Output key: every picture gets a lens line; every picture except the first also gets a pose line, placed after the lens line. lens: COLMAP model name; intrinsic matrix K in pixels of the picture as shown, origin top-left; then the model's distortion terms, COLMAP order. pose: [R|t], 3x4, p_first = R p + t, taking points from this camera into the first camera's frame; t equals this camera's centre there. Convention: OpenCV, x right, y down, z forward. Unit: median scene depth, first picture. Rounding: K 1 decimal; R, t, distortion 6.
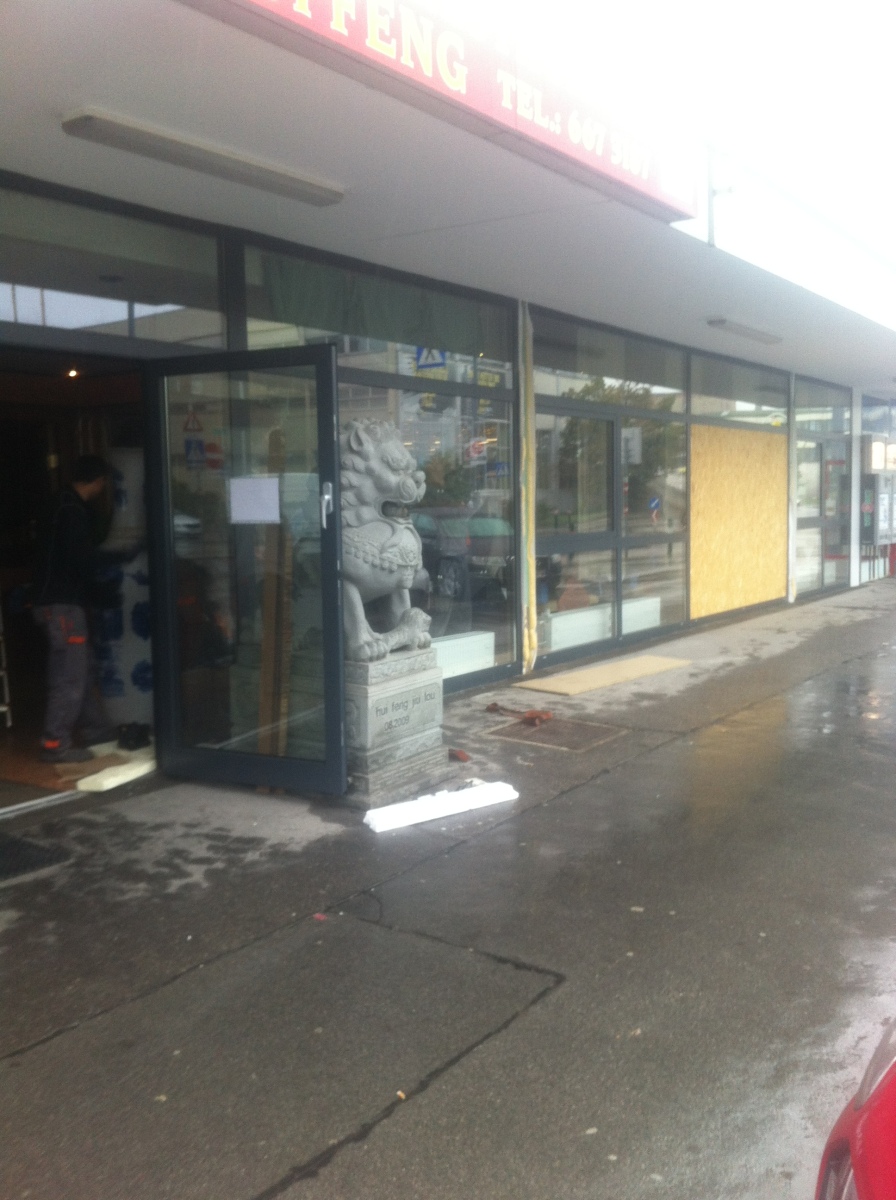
lens RADIAL K [[1165.4, 0, 442.2], [0, 1165.4, 600.0], [0, 0, 1]] dist [0.099492, -0.299175]
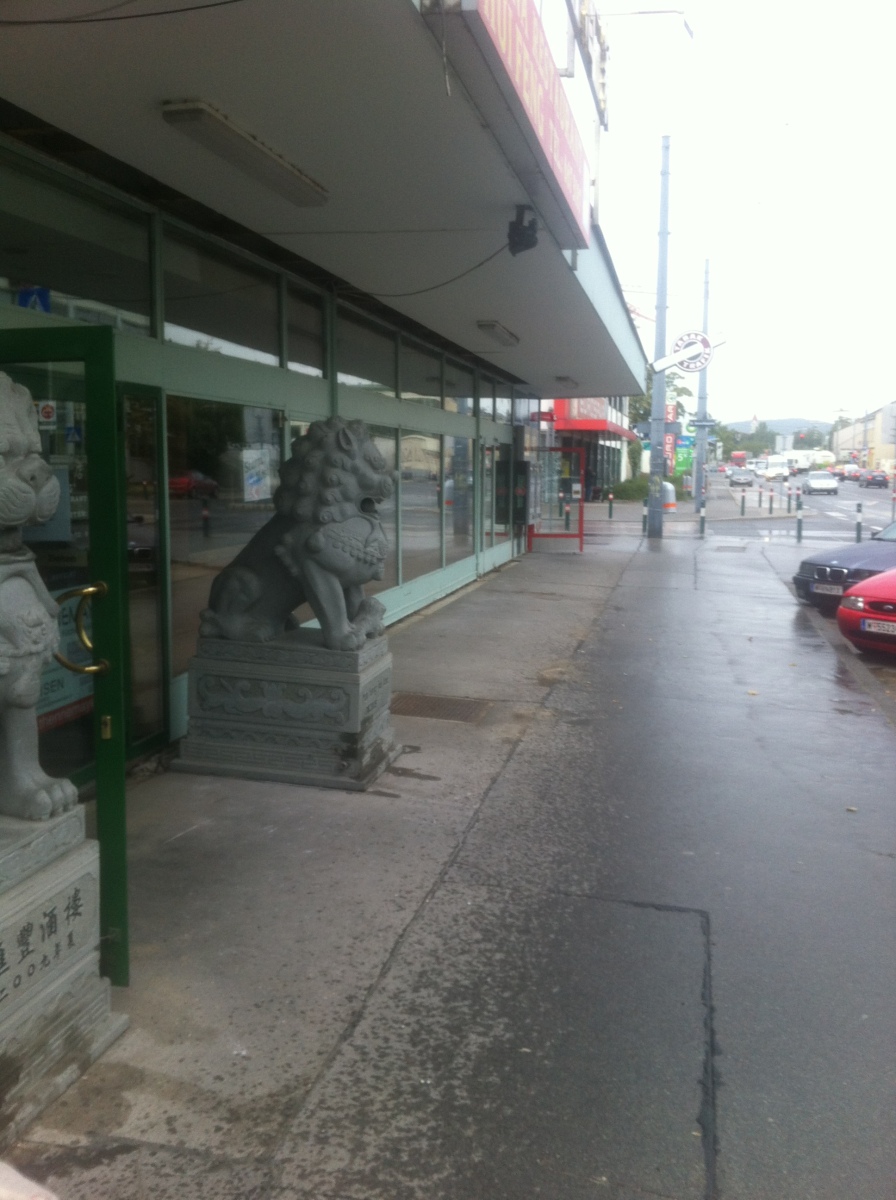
lens RADIAL K [[1165.4, 0, 442.2], [0, 1165.4, 600.0], [0, 0, 1]] dist [0.099492, -0.299175]
pose [[0.929850, -0.018345, 0.367481, -0.375665], [0.008965, 0.999589, 0.027216, -0.020663], [-0.367830, -0.022012, 0.929633, -0.005347]]
